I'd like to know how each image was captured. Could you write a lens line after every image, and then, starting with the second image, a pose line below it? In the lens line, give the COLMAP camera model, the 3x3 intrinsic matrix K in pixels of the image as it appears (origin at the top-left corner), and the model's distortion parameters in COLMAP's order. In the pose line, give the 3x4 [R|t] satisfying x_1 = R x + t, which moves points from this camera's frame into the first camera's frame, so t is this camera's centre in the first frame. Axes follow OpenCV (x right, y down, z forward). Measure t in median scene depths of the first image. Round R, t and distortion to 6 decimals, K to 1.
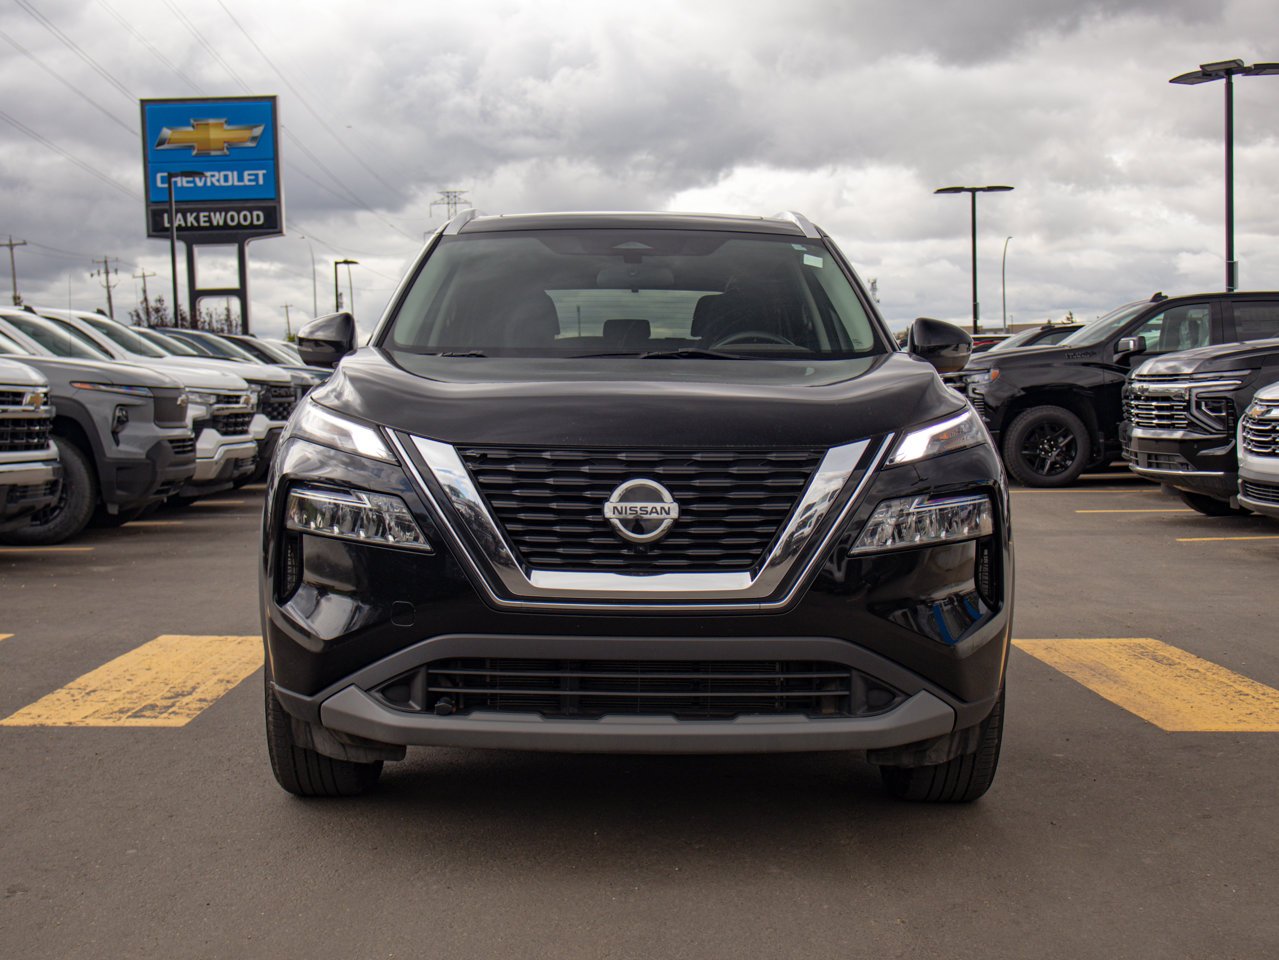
lens RADIAL K [[1772.1, 0, 637.8], [0, 1772.1, 512.2], [0, 0, 1]] dist [0.030725, 0.013318]
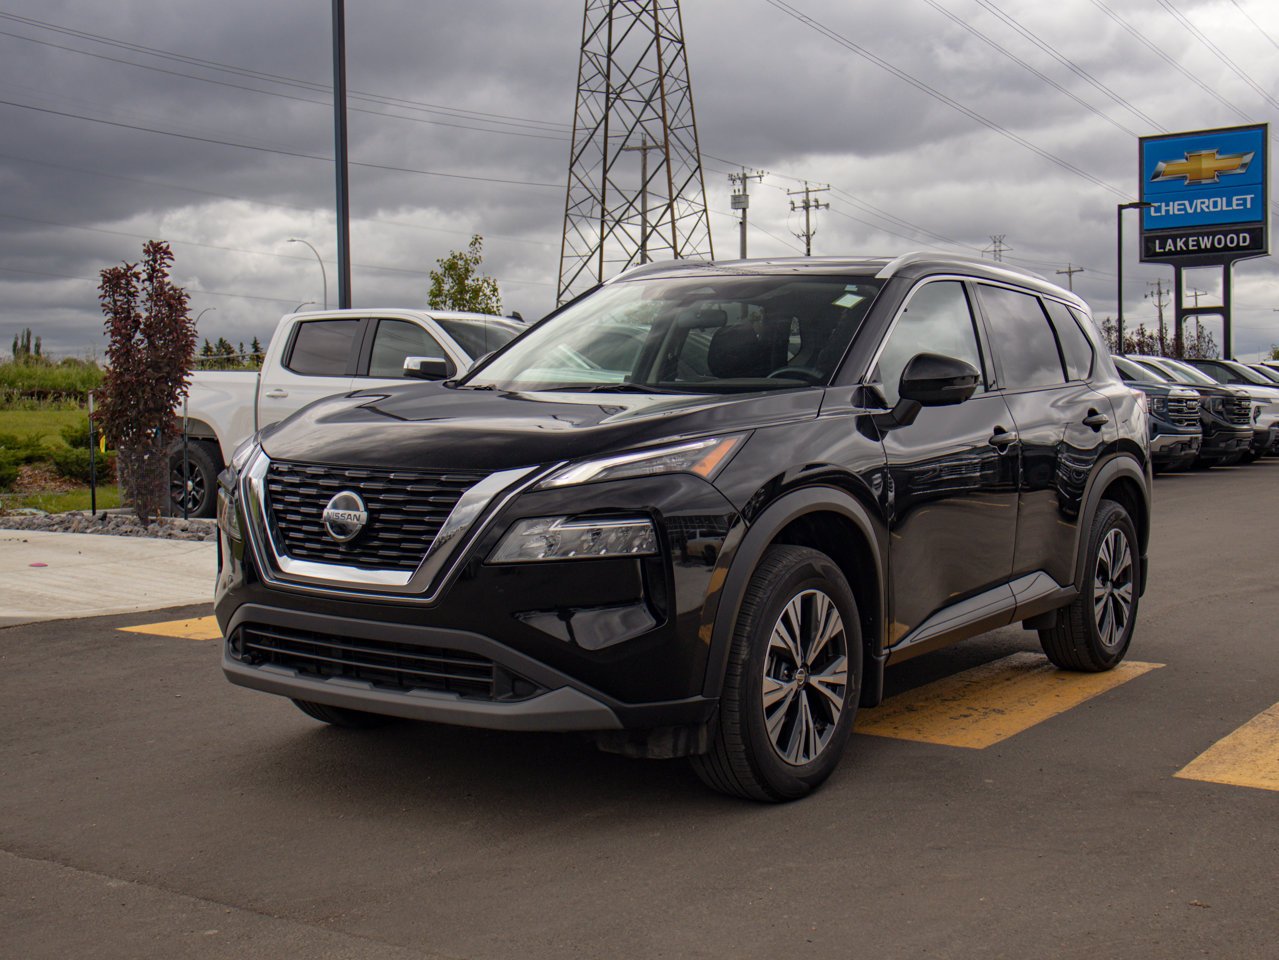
lens RADIAL K [[1619.0, 0, 639.5], [0, 1619.0, 480.0], [0, 0, 1]] dist [-0.027821, -0.003053]
pose [[0.835553, 0.037222, -0.548147, 0.766422], [-0.047735, 0.998848, -0.004936, -0.029722], [0.547331, 0.030291, 0.836368, 0.145593]]
